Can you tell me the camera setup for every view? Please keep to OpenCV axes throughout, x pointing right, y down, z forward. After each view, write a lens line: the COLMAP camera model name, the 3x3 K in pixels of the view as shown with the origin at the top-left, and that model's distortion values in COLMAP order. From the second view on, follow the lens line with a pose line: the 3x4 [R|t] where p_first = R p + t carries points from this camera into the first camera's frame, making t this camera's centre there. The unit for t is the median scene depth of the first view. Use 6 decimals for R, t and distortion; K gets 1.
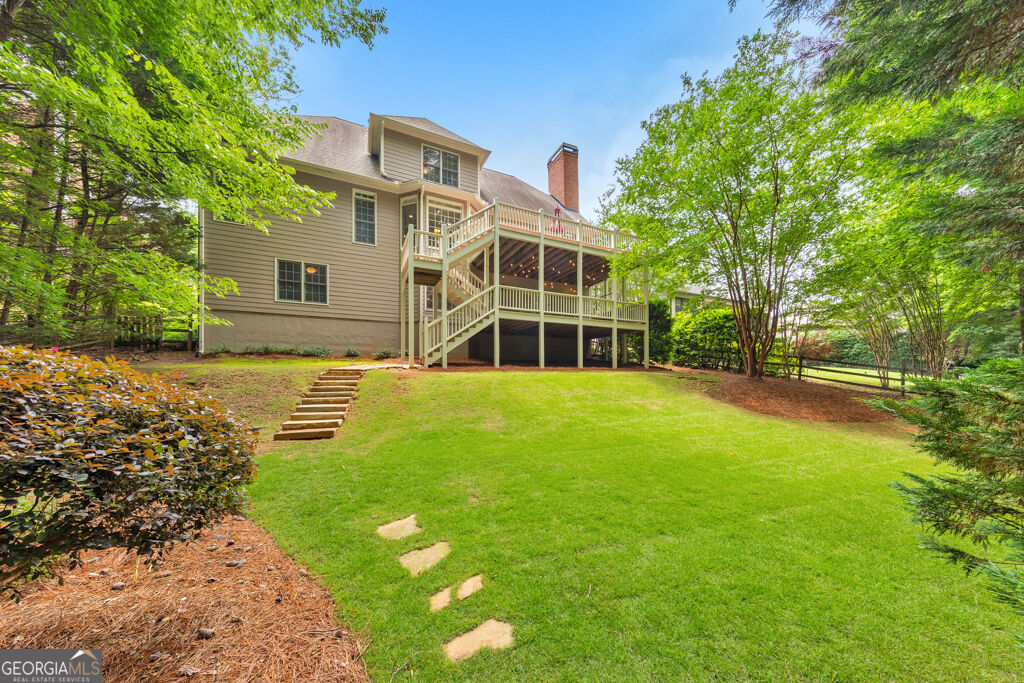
lens RADIAL K [[336.1, 0, 525.2], [0, 336.1, 374.2], [0, 0, 1]] dist [0.007991, 0.000039]
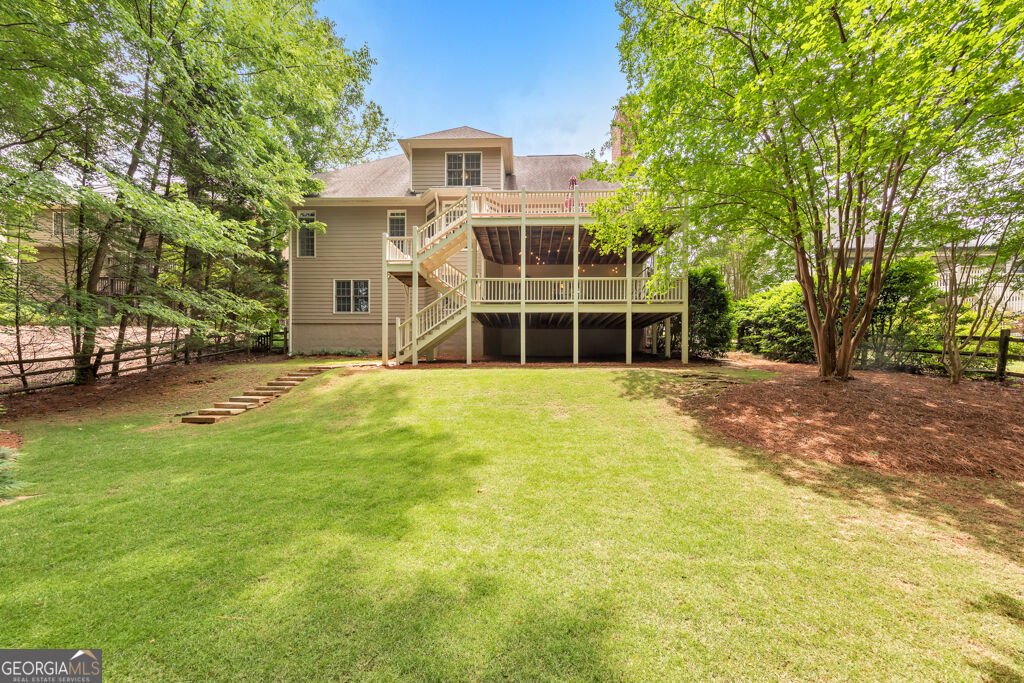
lens RADIAL K [[336.1, 0, 514.6], [0, 336.1, 372.2], [0, 0, 1]] dist [0.007991, 0.000039]
pose [[0.886054, 0.001213, -0.463581, 0.426111], [0.000721, 0.999992, 0.003996, -0.000842], [0.463582, -0.003875, 0.886045, 0.186445]]
